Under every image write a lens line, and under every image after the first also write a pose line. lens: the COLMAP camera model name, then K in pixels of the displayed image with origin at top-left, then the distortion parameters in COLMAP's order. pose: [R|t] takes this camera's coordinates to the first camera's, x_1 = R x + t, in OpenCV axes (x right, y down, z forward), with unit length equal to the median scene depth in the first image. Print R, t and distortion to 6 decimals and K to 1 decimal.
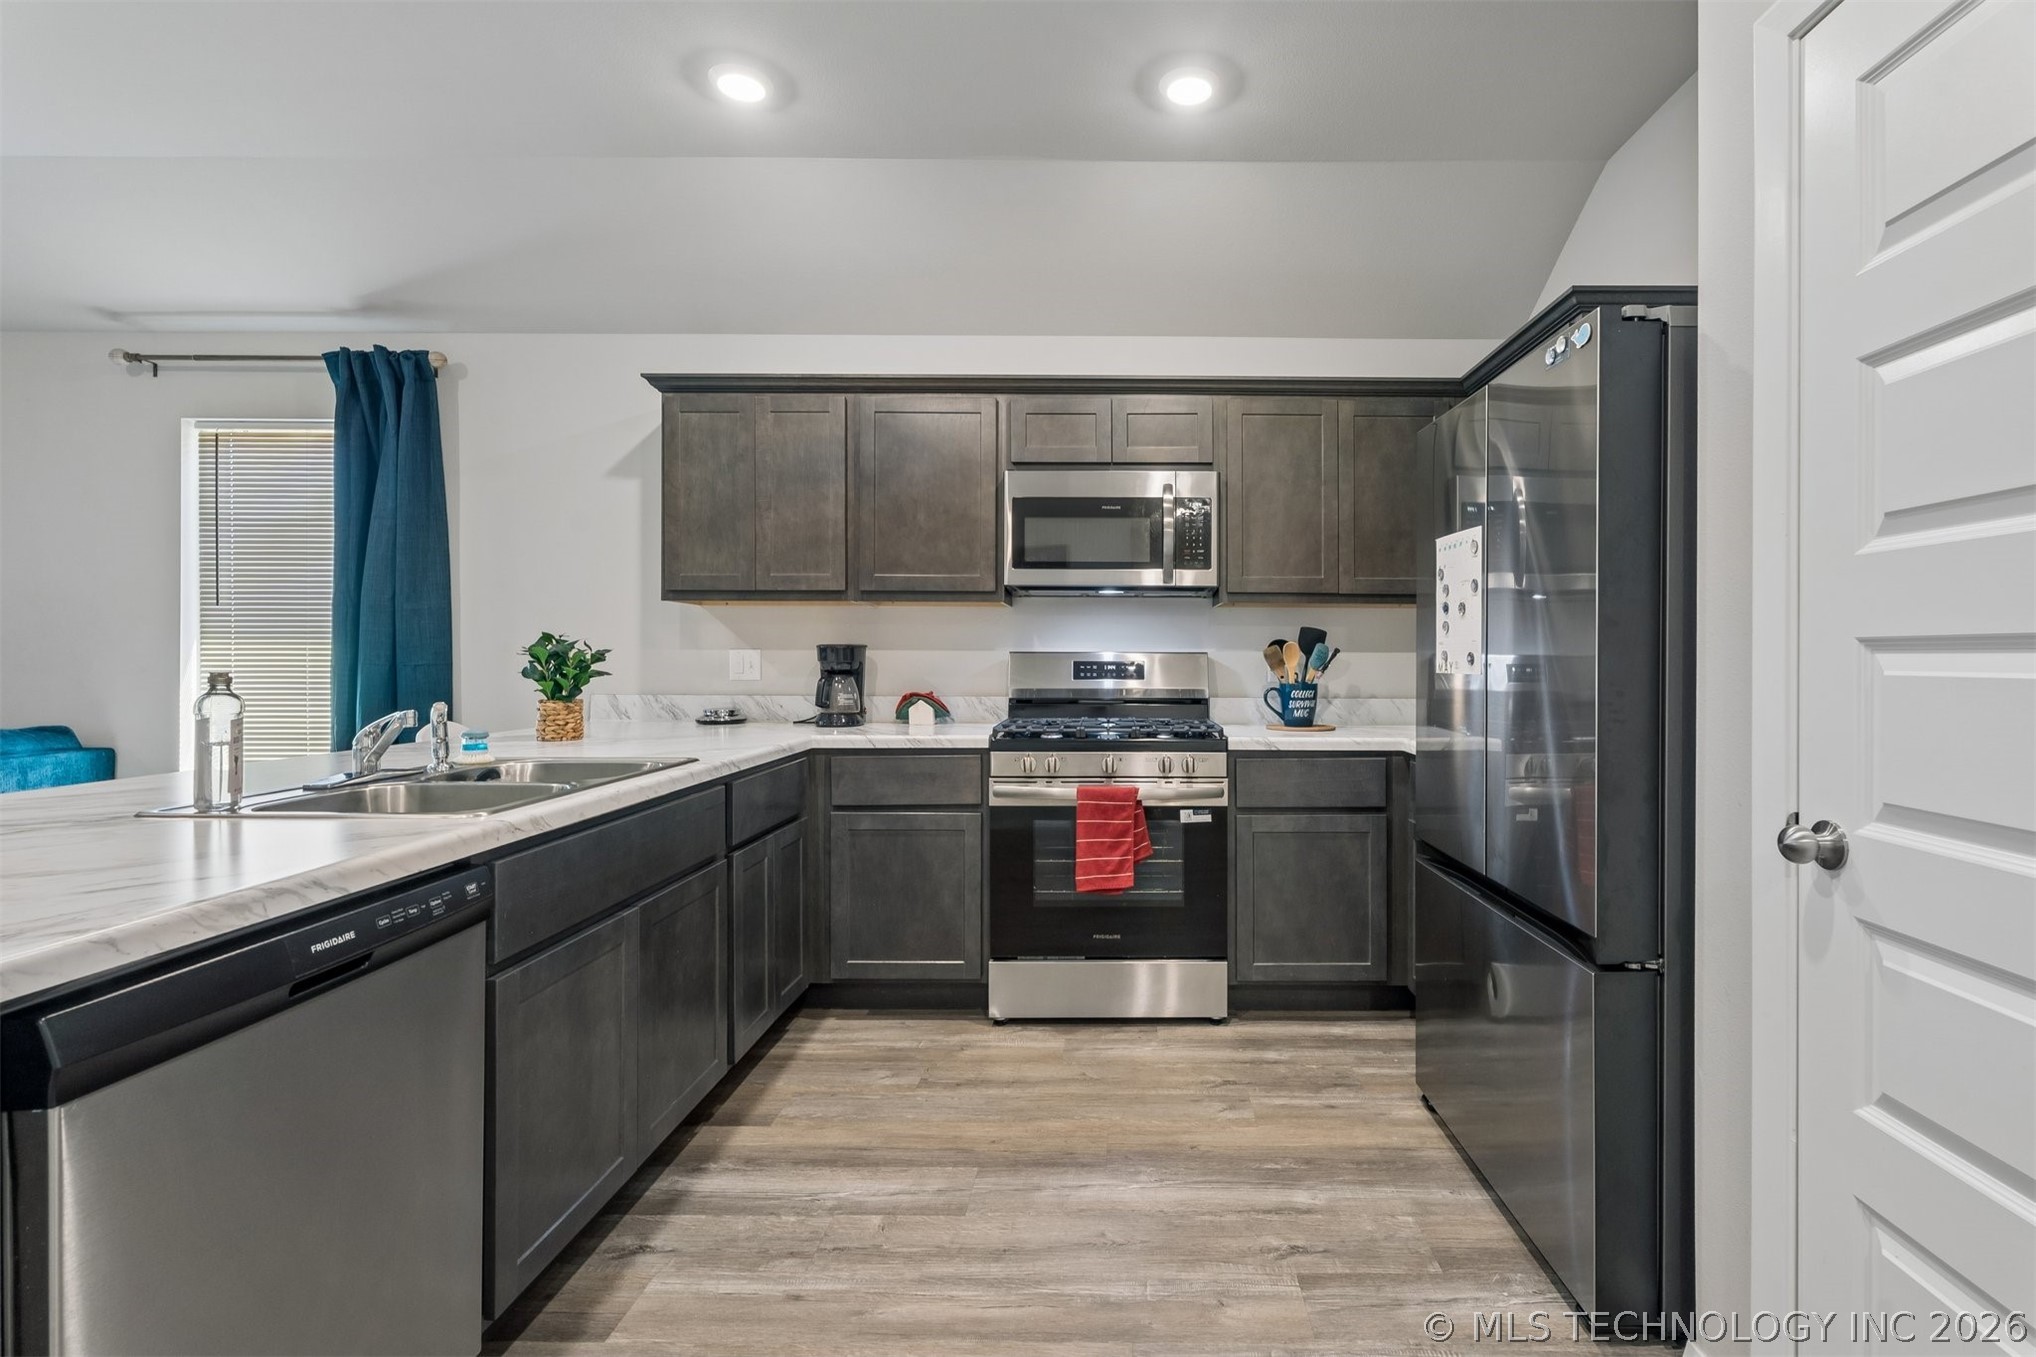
lens RADIAL K [[939.4, 0, 1118.5], [0, 939.4, 660.9], [0, 0, 1]] dist [0.000634, 0.000685]
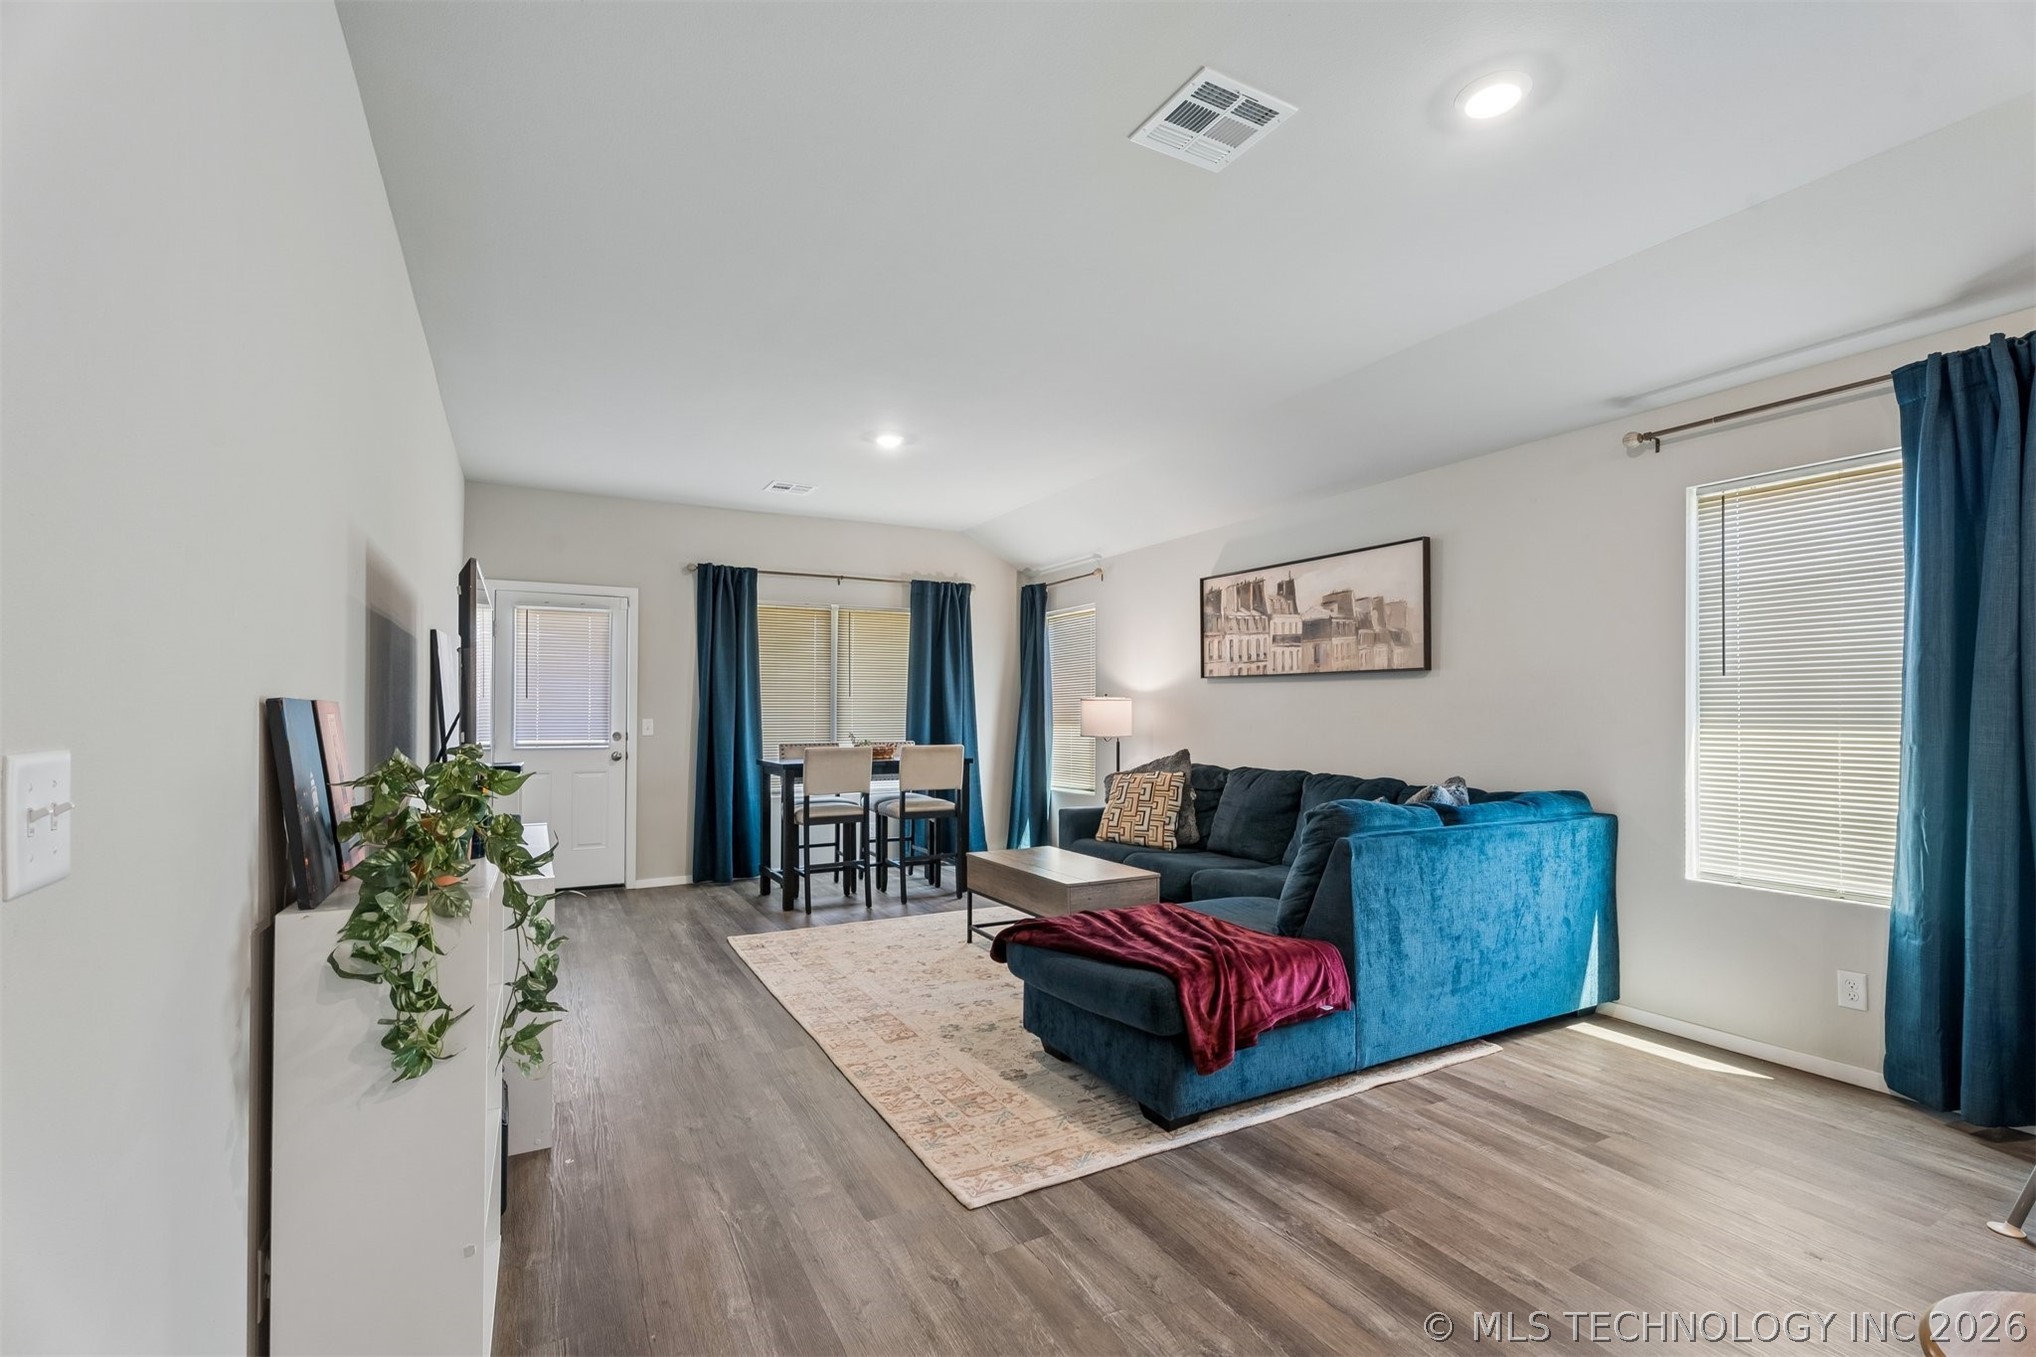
lens RADIAL K [[906.7, 0, 1022.7], [0, 906.7, 706.9], [0, 0, 1]] dist [-0.000444, 0.000058]
pose [[0.478578, -0.007597, -0.878012, -0.545132], [-0.005239, 0.999920, -0.011507, -0.014399], [0.878029, 0.010107, 0.478500, -0.069659]]
